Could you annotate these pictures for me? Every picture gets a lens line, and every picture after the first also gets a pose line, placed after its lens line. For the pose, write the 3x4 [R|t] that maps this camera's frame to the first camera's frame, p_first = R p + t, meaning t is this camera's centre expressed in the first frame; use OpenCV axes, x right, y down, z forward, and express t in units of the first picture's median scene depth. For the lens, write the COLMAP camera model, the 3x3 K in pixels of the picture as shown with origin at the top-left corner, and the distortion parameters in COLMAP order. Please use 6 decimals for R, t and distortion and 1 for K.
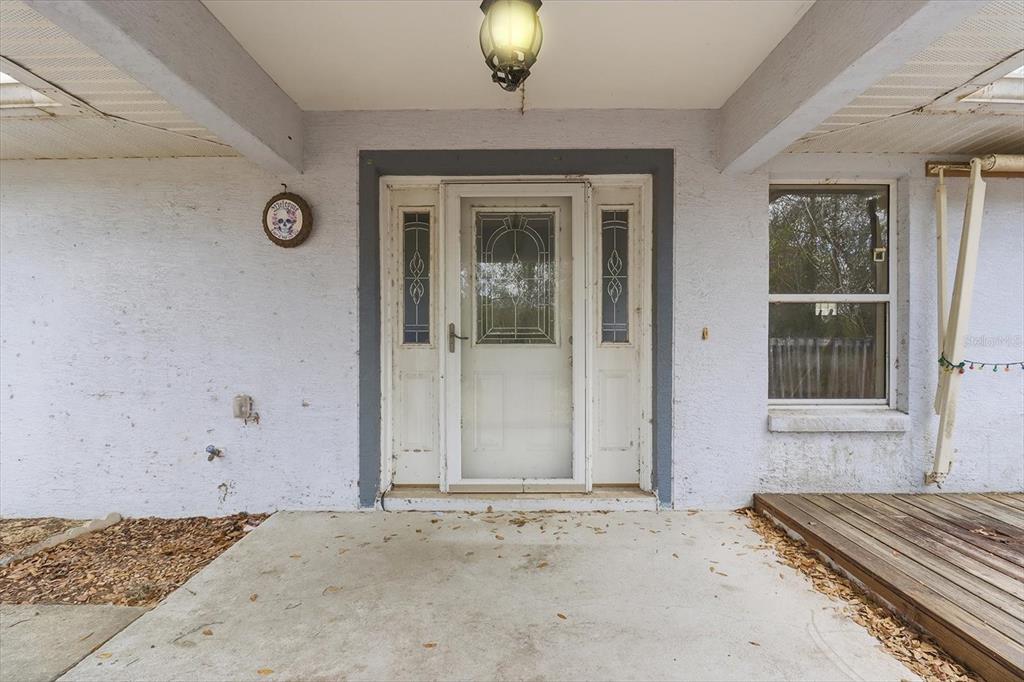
lens RADIAL K [[483.0, 0, 513.6], [0, 483.0, 349.7], [0, 0, 1]] dist [0.002561, -0.015187]
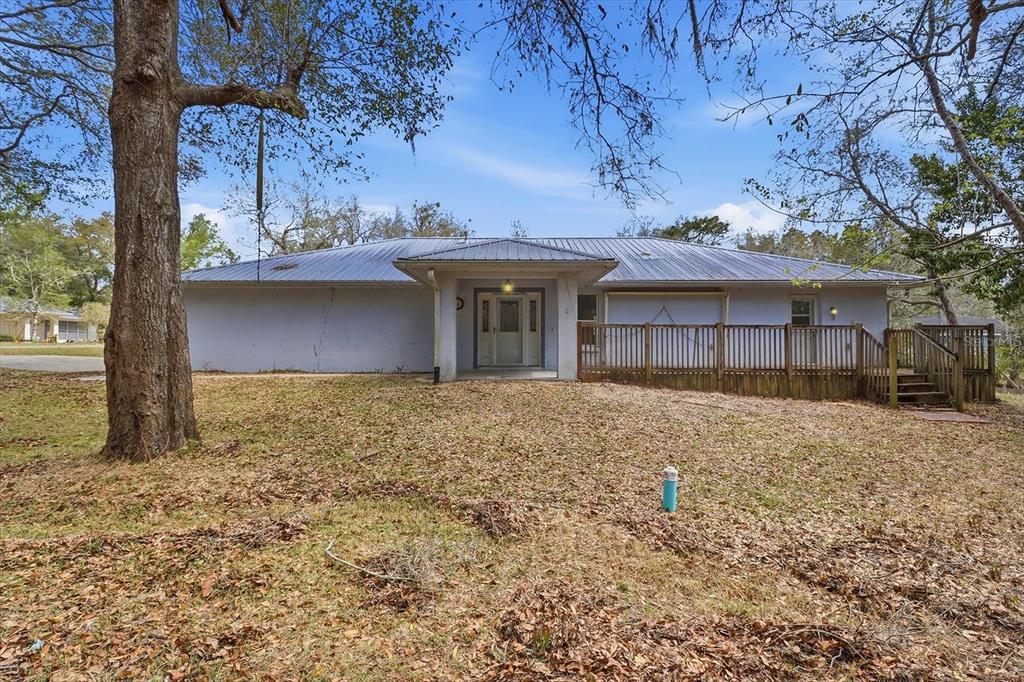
lens RADIAL K [[473.9, 0, 511.3], [0, 473.9, 339.0], [0, 0, 1]] dist [0.001109, -0.013360]
pose [[0.999903, 0.000198, 0.013896, -0.046978], [0.000070, 0.999815, -0.019253, 0.164961], [-0.013897, 0.019252, 0.999718, -3.973218]]
